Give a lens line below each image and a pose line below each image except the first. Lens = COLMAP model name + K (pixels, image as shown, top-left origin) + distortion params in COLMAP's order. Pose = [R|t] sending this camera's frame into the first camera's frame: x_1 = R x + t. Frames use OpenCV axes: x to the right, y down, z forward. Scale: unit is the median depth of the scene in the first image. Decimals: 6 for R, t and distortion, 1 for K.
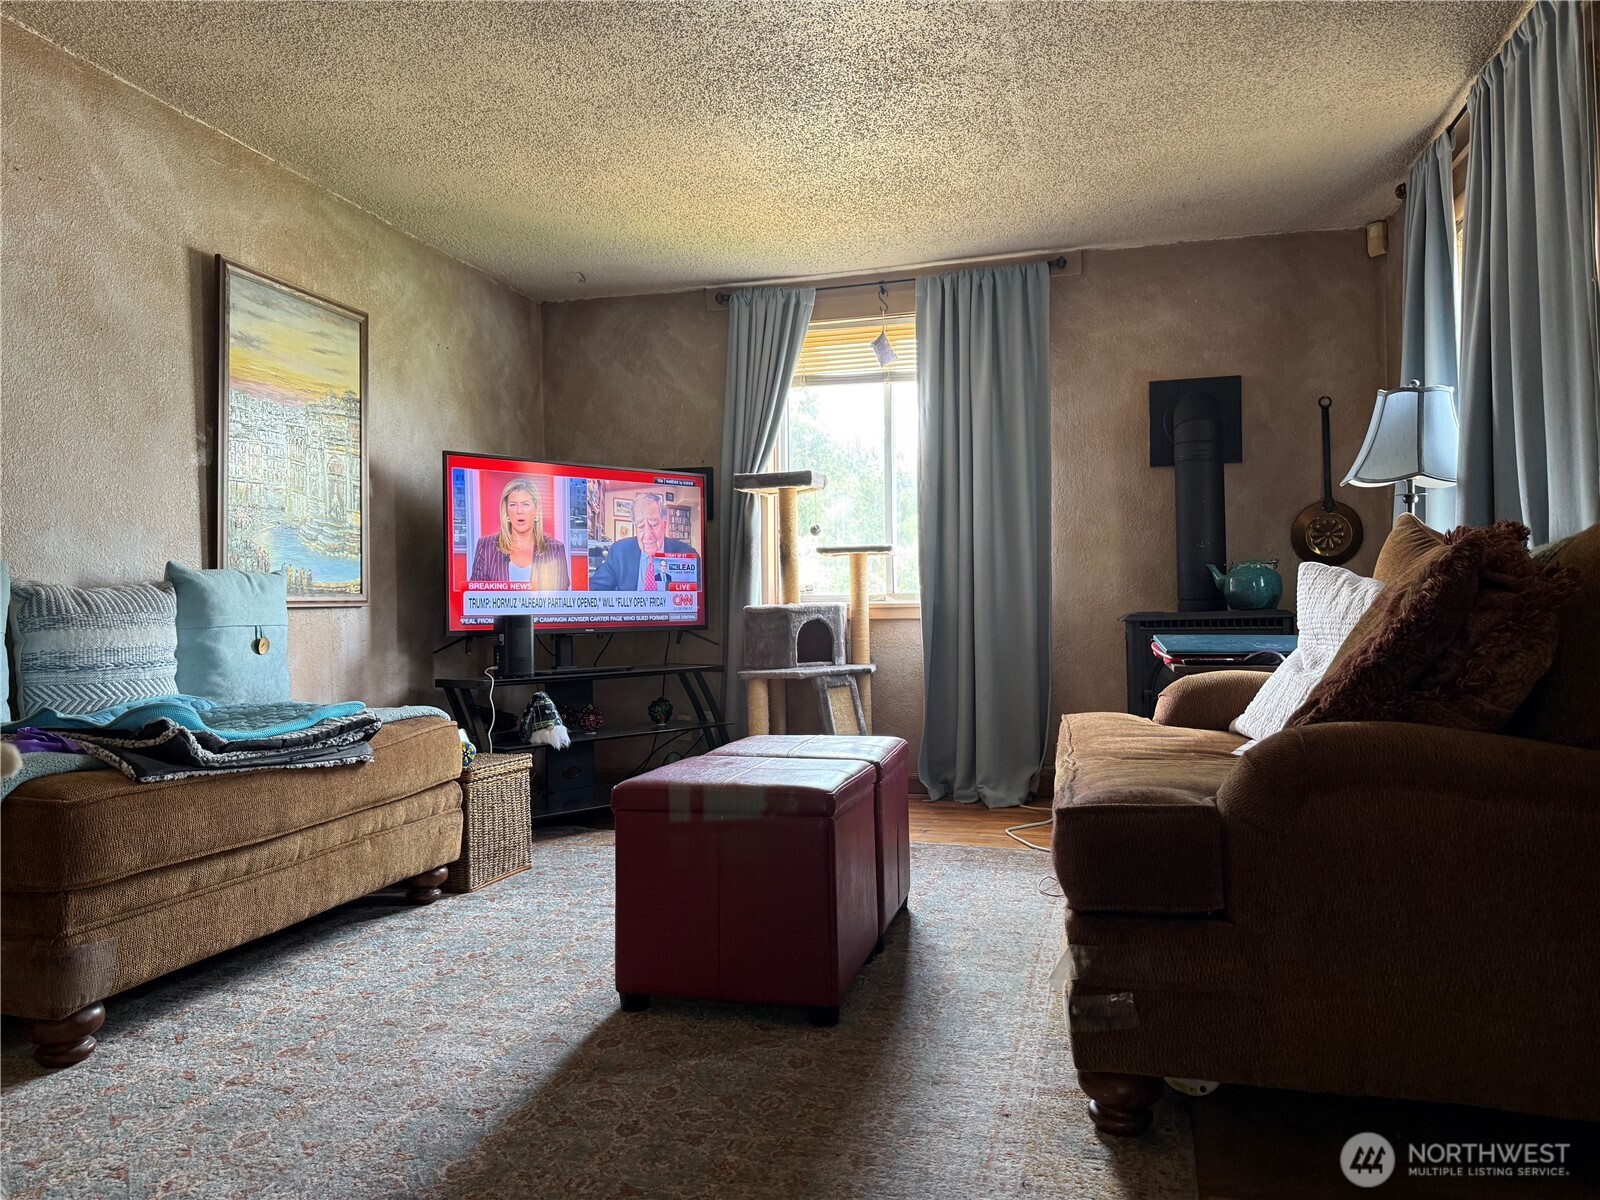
lens RADIAL K [[1130.4, 0, 804.1], [0, 1130.4, 595.2], [0, 0, 1]] dist [0.044858, -0.061718]
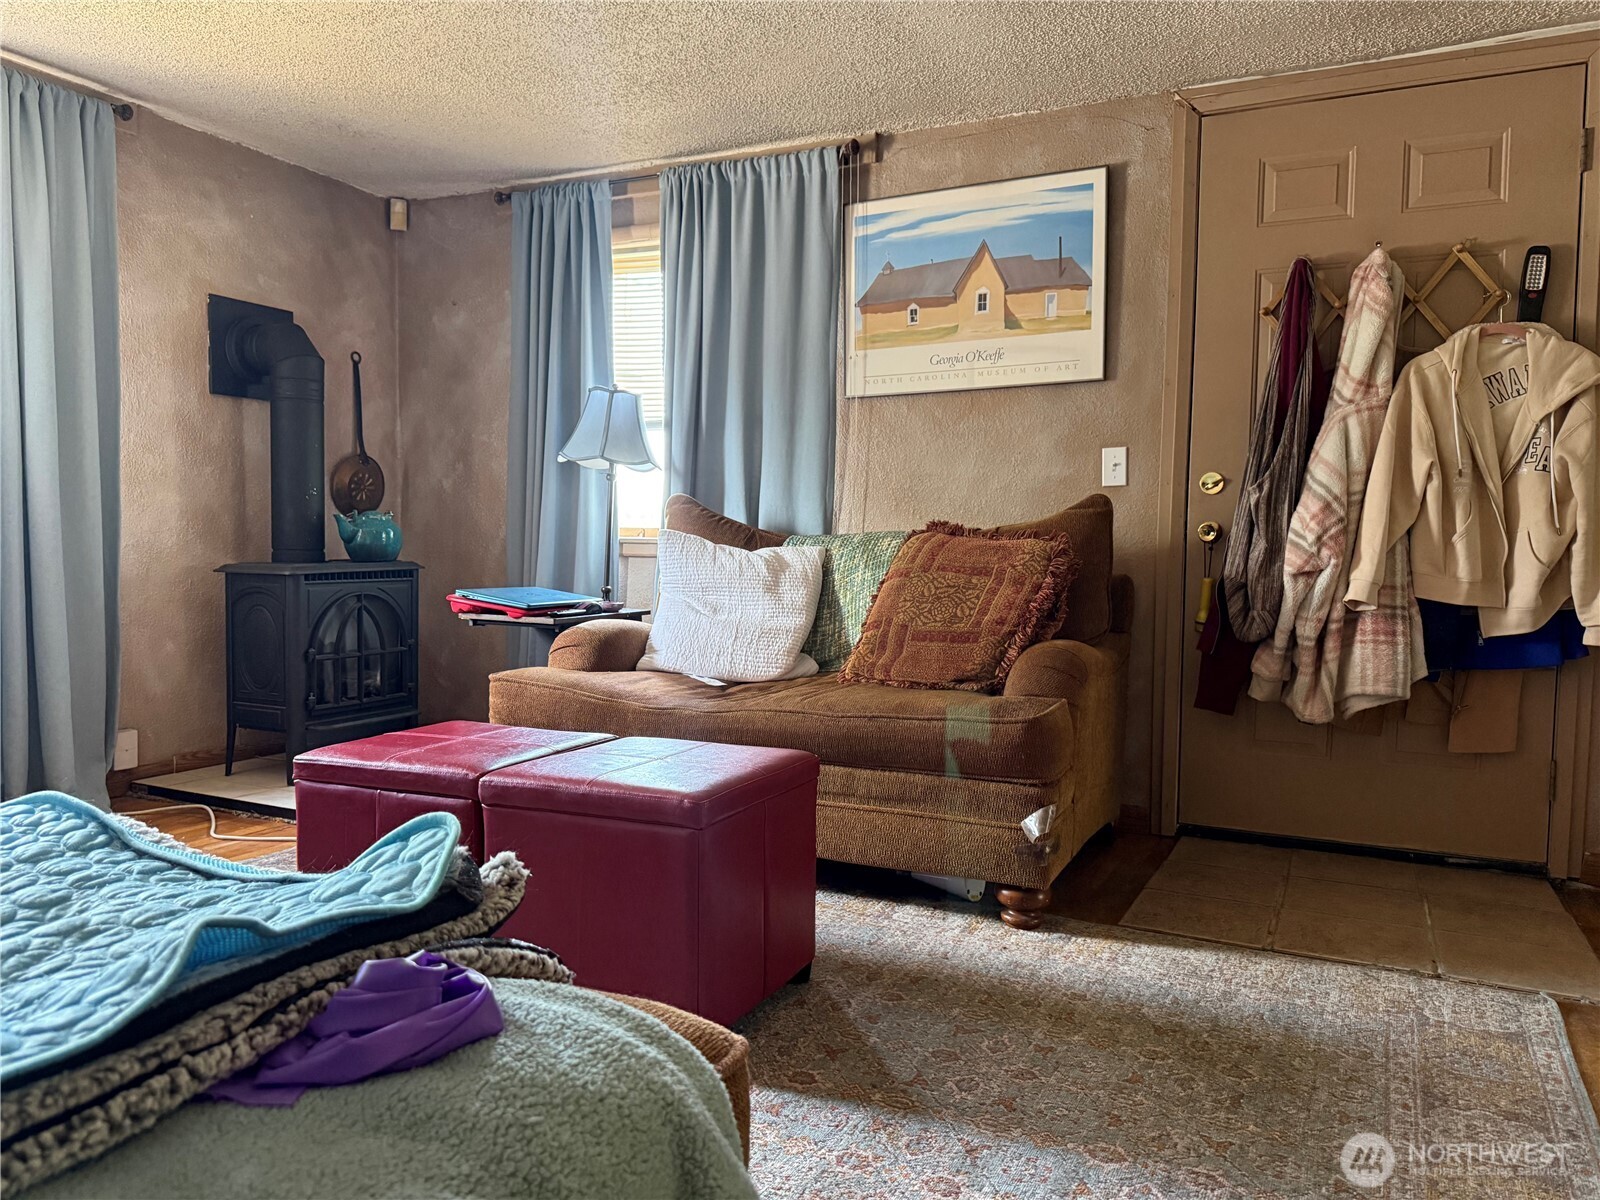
lens RADIAL K [[1130.4, 0, 804.3], [0, 1130.4, 598.1], [0, 0, 1]] dist [0.044858, -0.061718]
pose [[0.195464, -0.032413, 0.980175, -0.461148], [-0.026108, 0.998928, 0.038239, -0.002399], [-0.980363, -0.033064, 0.194408, 0.384042]]
